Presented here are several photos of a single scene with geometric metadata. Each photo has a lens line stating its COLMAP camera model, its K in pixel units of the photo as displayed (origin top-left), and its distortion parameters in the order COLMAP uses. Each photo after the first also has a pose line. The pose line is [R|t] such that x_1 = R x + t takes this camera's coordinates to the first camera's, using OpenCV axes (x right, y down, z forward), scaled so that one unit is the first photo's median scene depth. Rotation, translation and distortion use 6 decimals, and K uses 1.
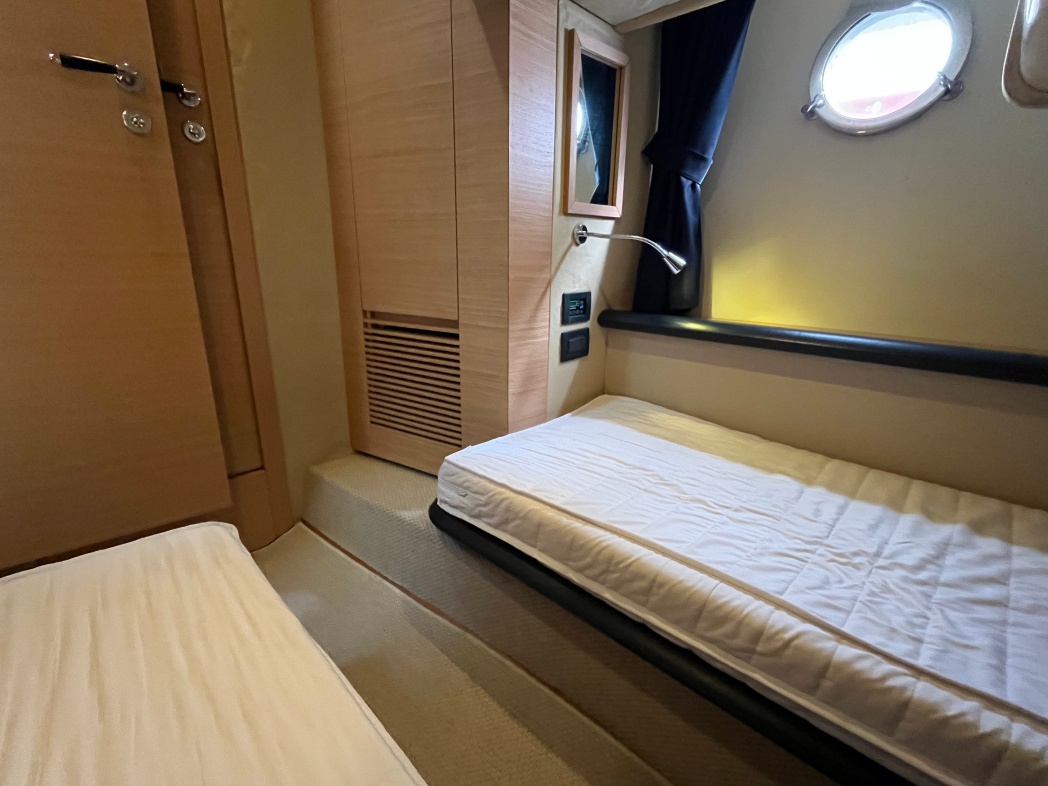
lens RADIAL K [[473.6, 0, 522.0], [0, 473.6, 391.8], [0, 0, 1]] dist [-0.004200, -0.000157]
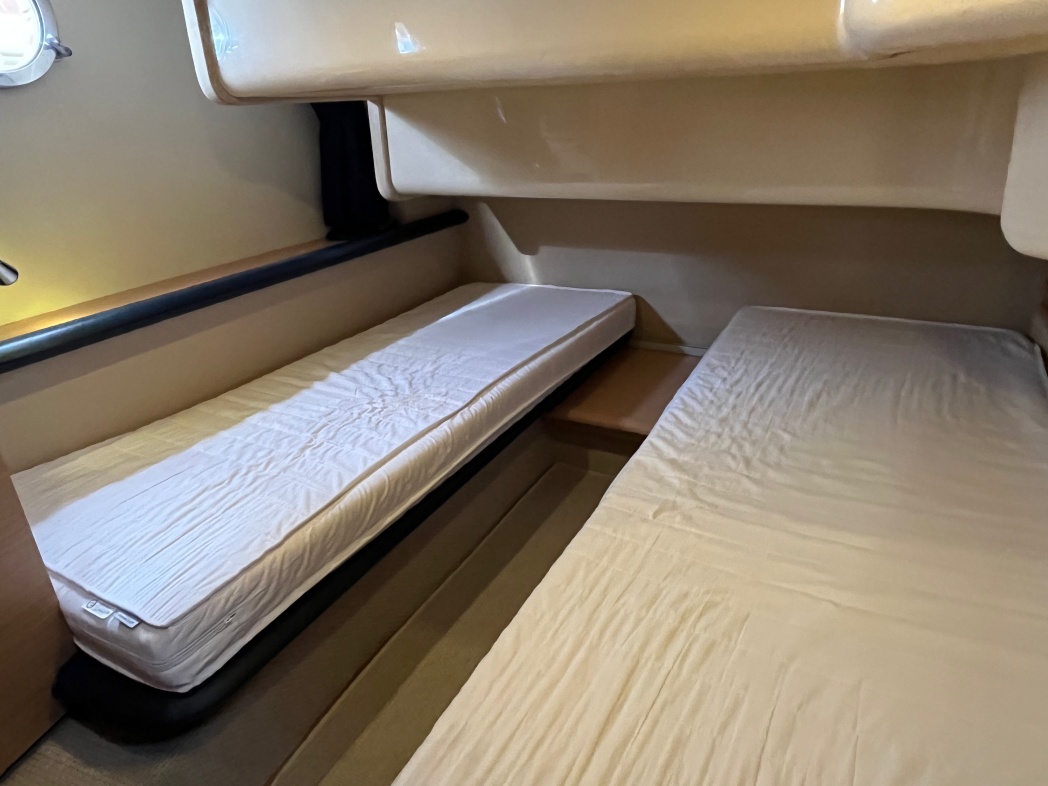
lens RADIAL K [[656.2, 0, 523.3], [0, 656.2, 394.7], [0, 0, 1]] dist [-0.003454, -0.001889]
pose [[-0.223960, -0.409144, 0.884558, -1.009338], [0.323478, 0.824956, 0.463476, -0.403621], [-0.919350, 0.389935, -0.052409, 0.527151]]
